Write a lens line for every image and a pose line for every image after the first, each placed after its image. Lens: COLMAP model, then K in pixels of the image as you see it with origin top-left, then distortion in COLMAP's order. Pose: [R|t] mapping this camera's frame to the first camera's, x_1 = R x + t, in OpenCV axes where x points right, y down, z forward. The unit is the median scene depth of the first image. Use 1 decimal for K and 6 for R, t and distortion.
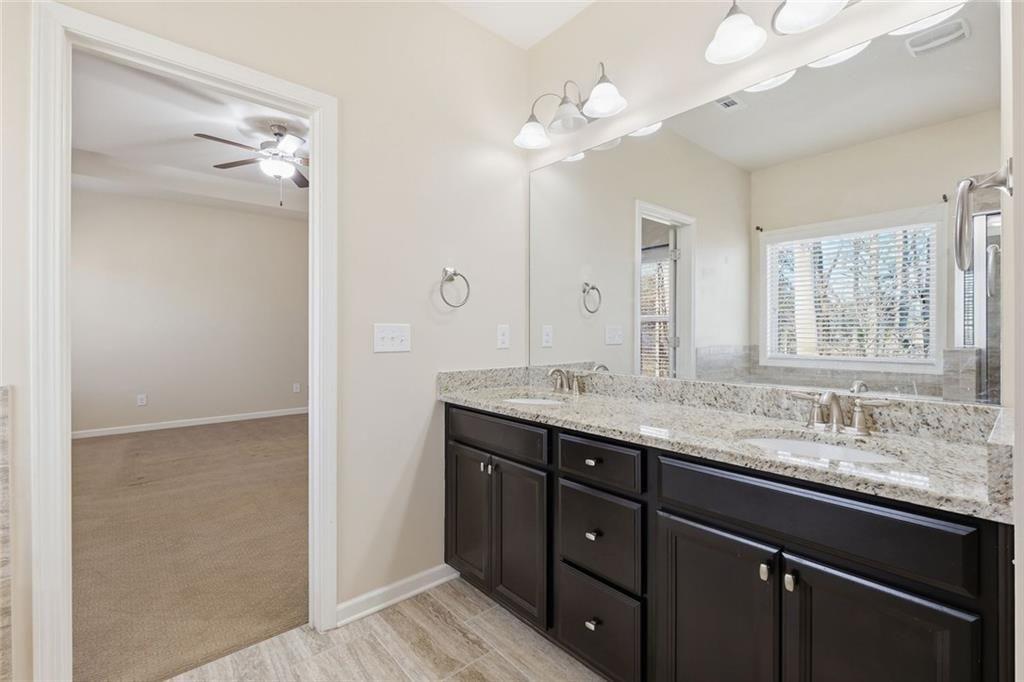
lens RADIAL K [[446.1, 0, 511.6], [0, 446.1, 334.5], [0, 0, 1]] dist [-0.004259, -0.000480]
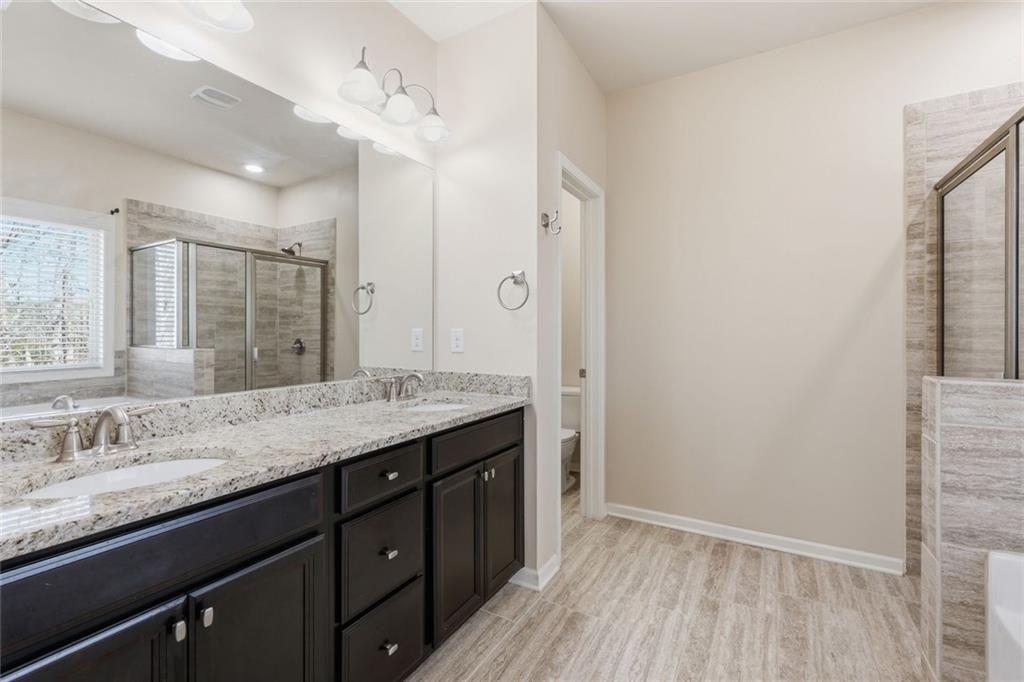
lens RADIAL K [[446.1, 0, 519.1], [0, 446.1, 339.0], [0, 0, 1]] dist [-0.004259, -0.000480]
pose [[-0.335393, -0.017207, 0.941921, -0.689267], [0.003096, 0.999808, 0.019367, -0.016295], [-0.942073, 0.009412, -0.335275, 0.923879]]
